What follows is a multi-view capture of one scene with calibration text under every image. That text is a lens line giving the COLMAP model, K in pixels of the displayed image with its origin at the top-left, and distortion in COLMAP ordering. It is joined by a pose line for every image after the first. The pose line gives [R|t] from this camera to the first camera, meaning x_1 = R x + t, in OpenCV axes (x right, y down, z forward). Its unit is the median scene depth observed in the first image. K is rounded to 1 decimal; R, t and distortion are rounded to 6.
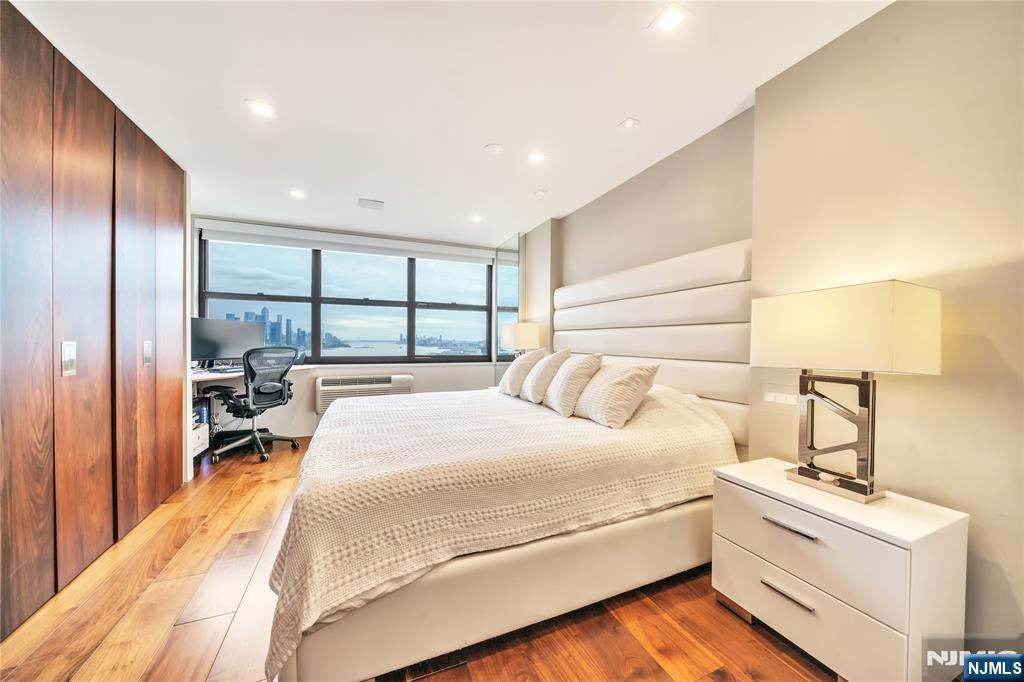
lens RADIAL K [[363.6, 0, 518.8], [0, 363.6, 342.7], [0, 0, 1]] dist [-0.004953, -0.000097]
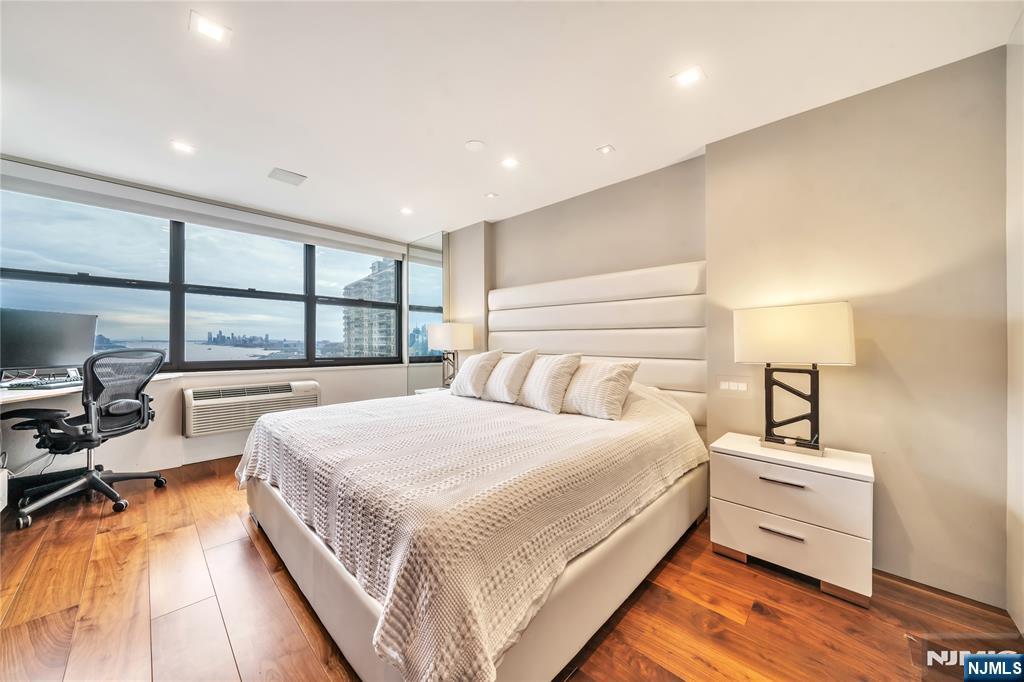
lens RADIAL K [[355.4, 0, 508.1], [0, 355.4, 339.3], [0, 0, 1]] dist [-0.001365, -0.000241]
pose [[0.923576, 0.003494, 0.383400, -0.295087], [0.000273, 0.999952, -0.009770, -0.001758], [-0.383416, 0.009128, 0.923531, 0.072631]]
